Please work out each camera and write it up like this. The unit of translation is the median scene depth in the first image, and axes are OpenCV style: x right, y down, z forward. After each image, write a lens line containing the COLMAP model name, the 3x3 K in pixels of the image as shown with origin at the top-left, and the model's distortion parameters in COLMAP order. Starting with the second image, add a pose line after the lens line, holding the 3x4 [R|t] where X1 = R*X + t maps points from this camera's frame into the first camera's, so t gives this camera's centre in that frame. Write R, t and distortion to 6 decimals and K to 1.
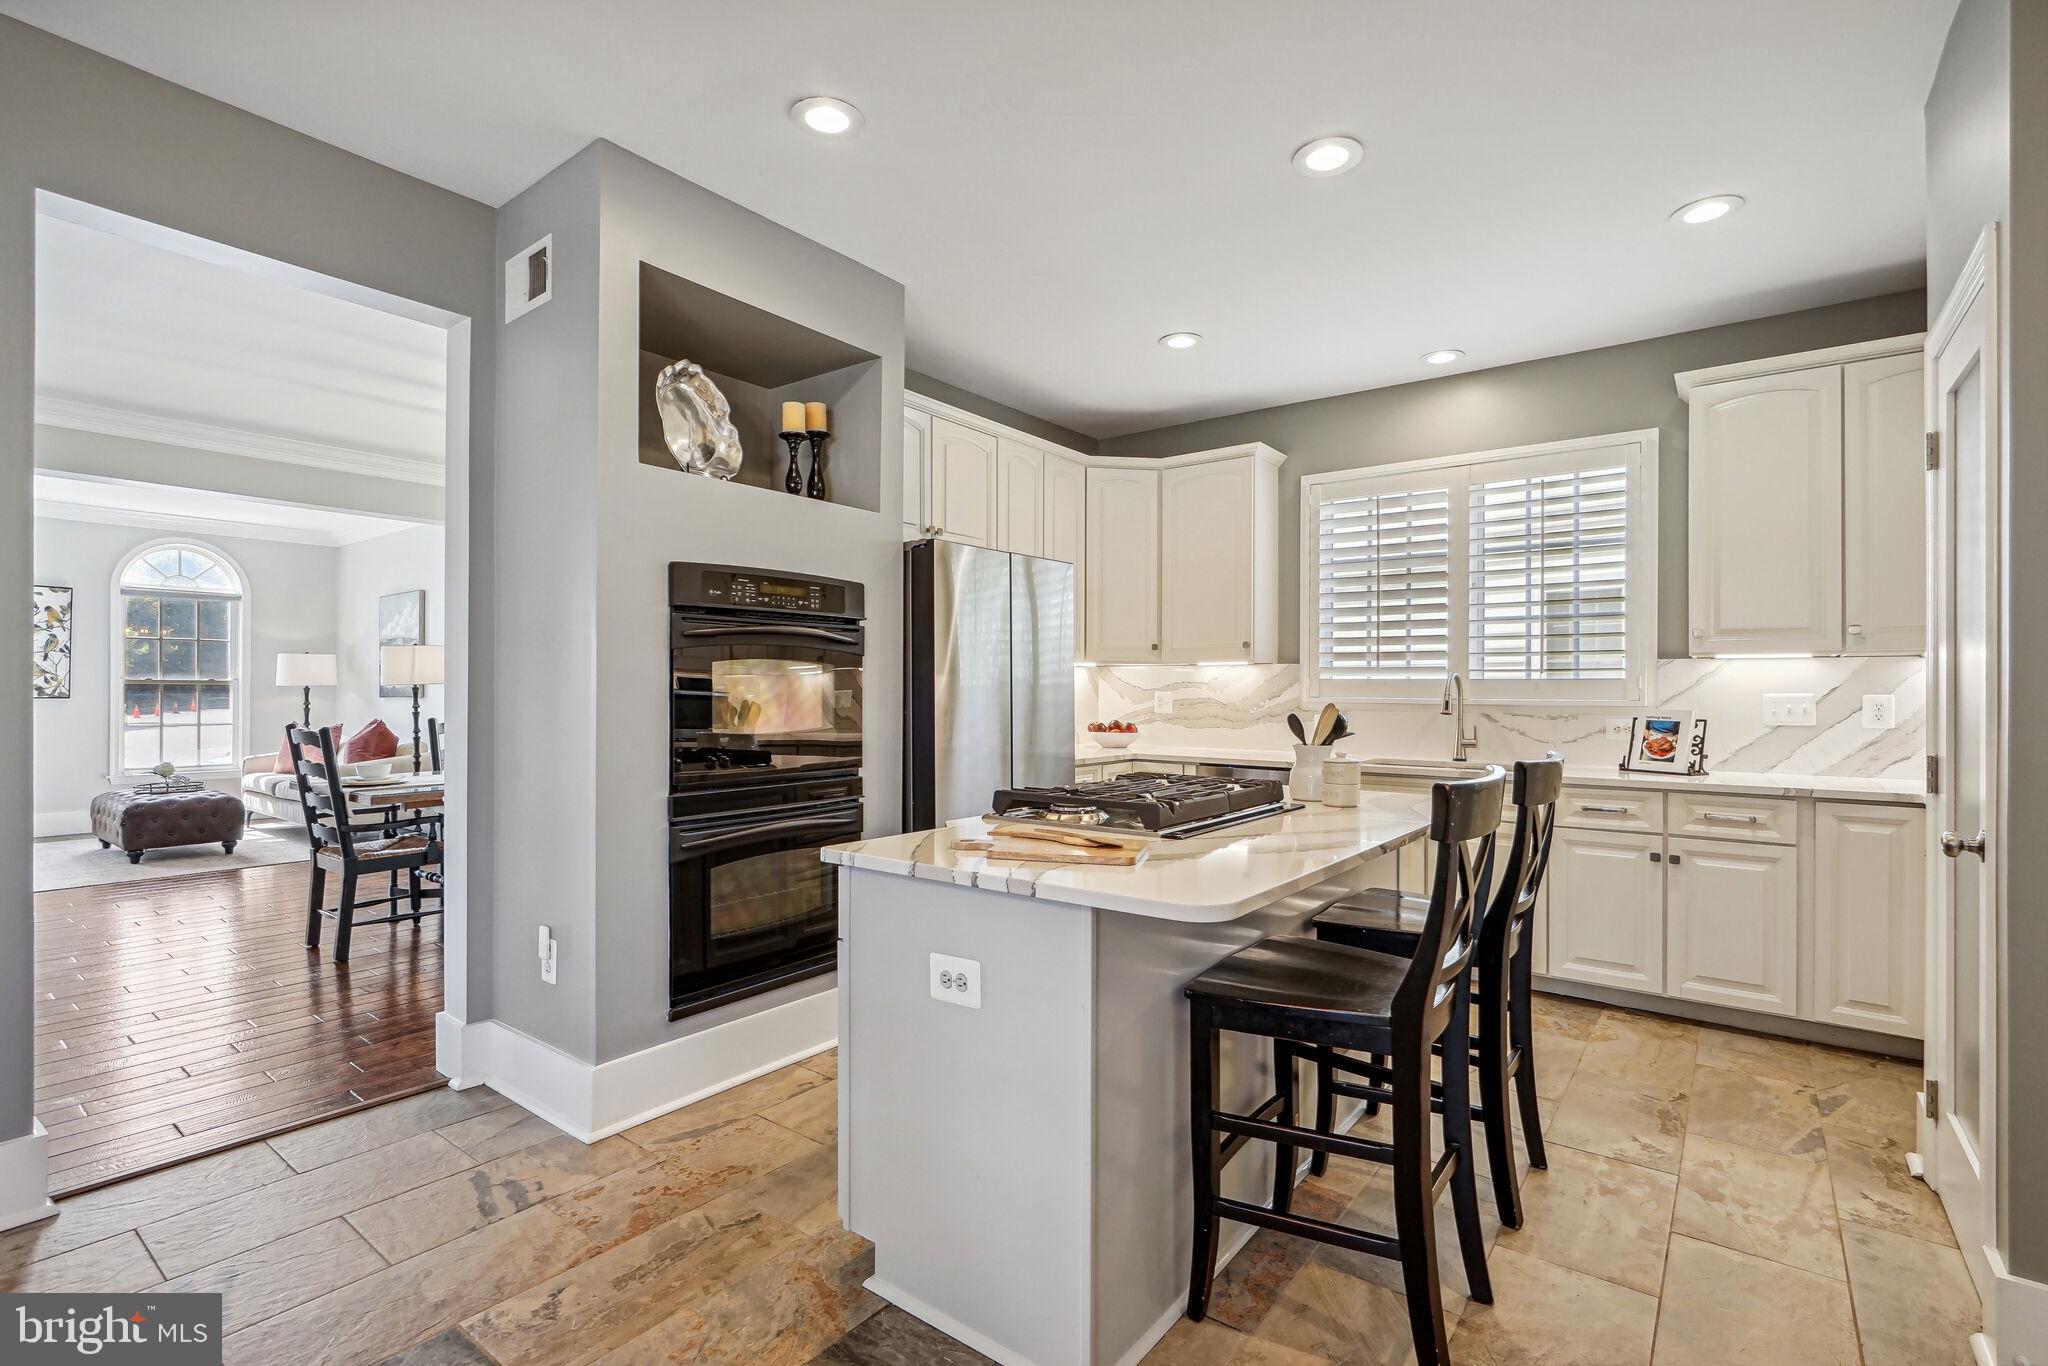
lens RADIAL K [[937.6, 0, 1018.7], [0, 937.6, 689.3], [0, 0, 1]] dist [0.000503, 0.000048]
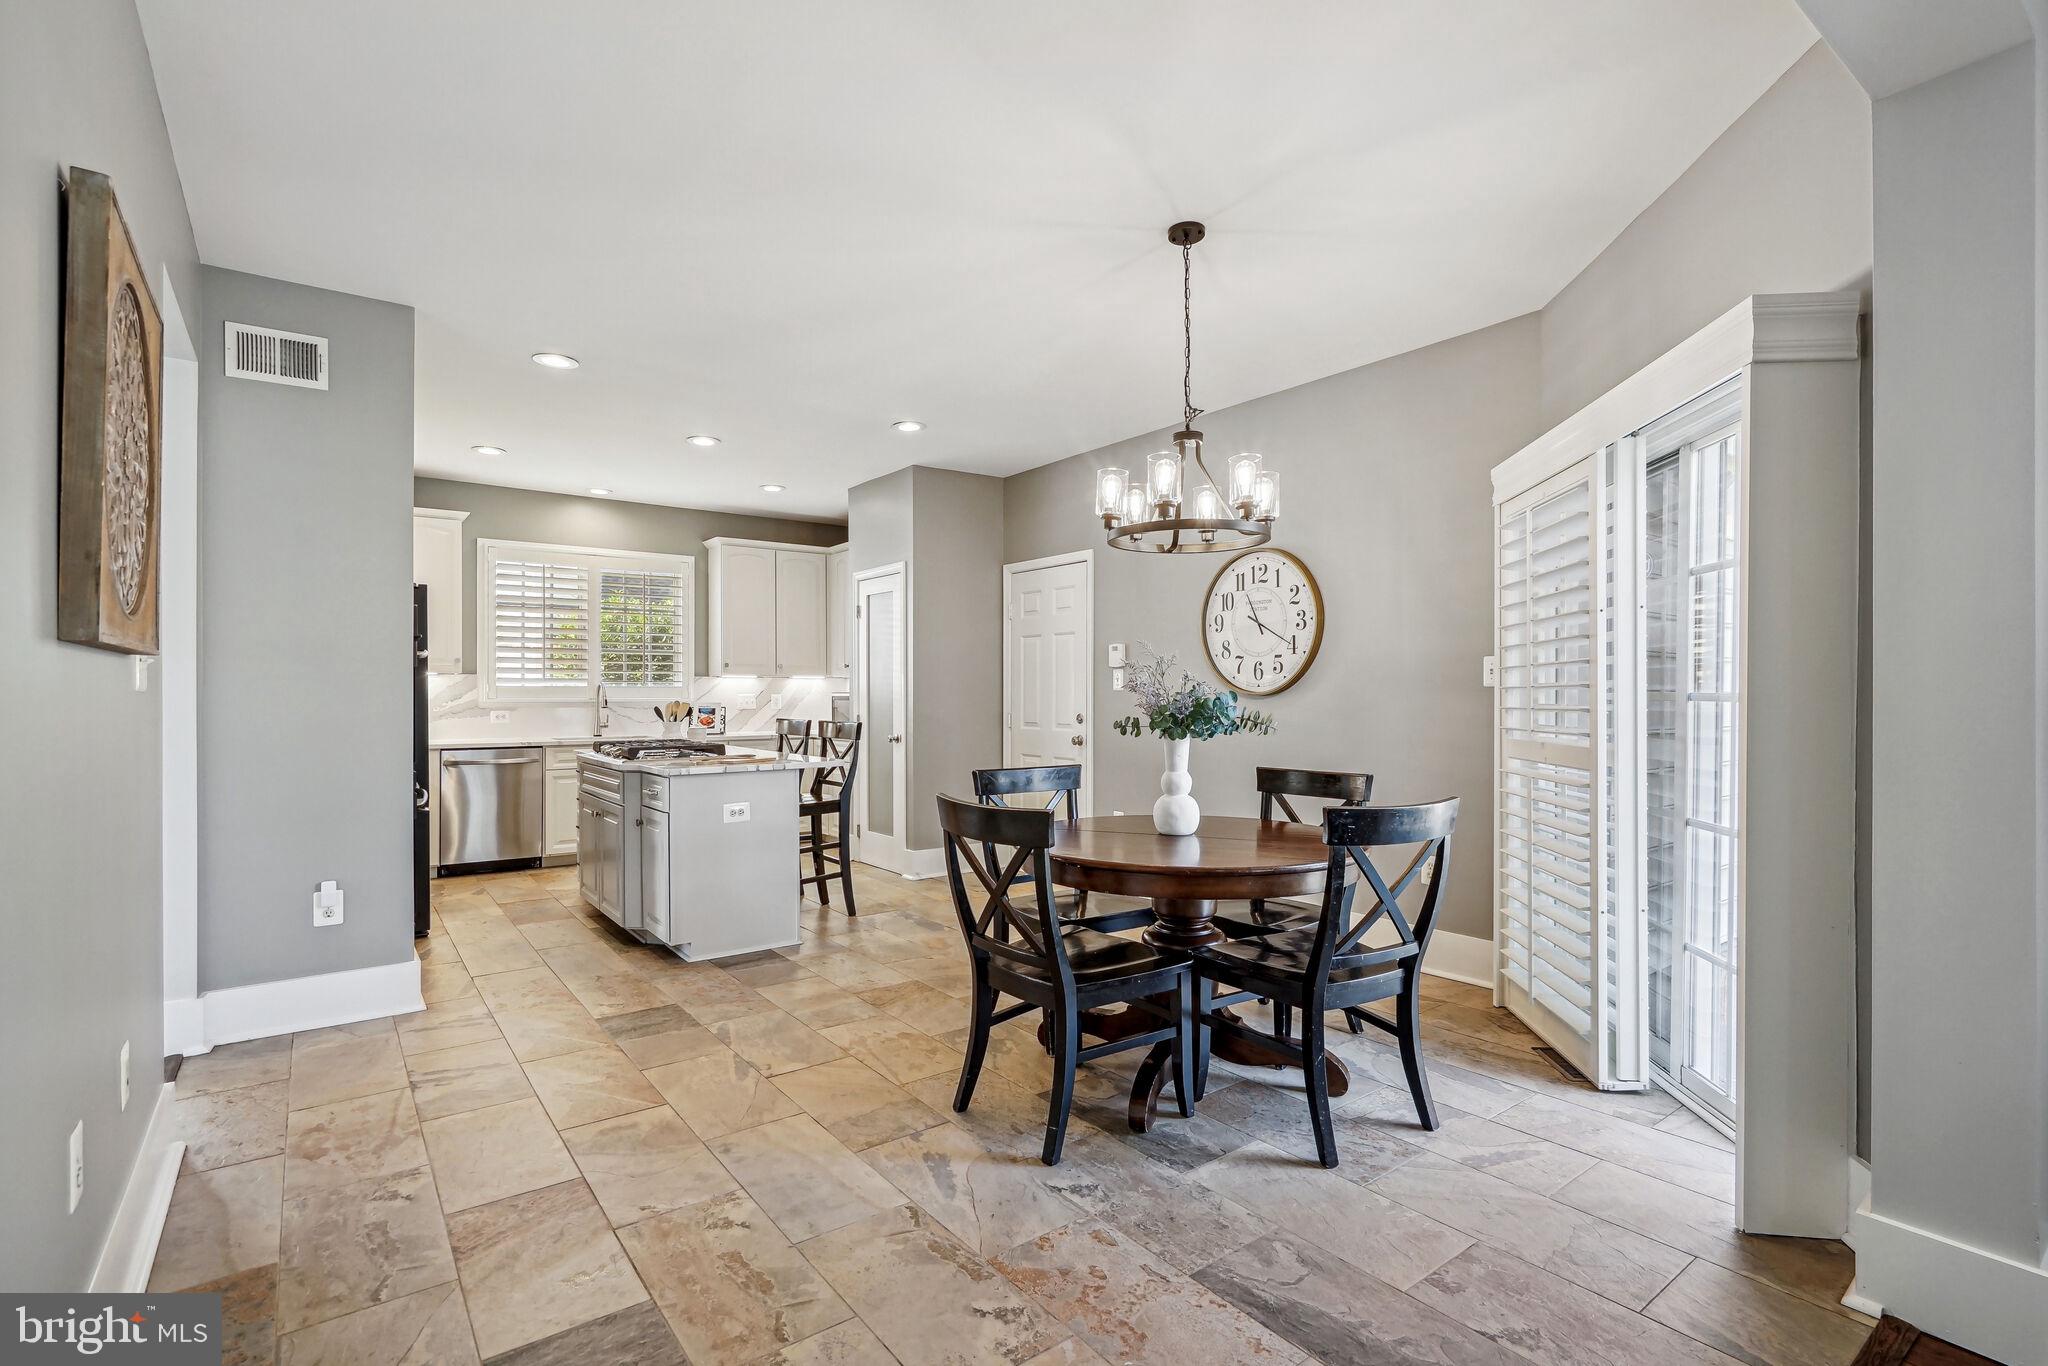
lens RADIAL K [[937.6, 0, 1018.7], [0, 937.6, 689.3], [0, 0, 1]] dist [0.000503, 0.000048]
pose [[0.274673, -0.001183, 0.961537, -1.074634], [0.001954, 0.999998, 0.000672, -0.006624], [-0.961536, 0.001694, 0.274675, -0.187902]]
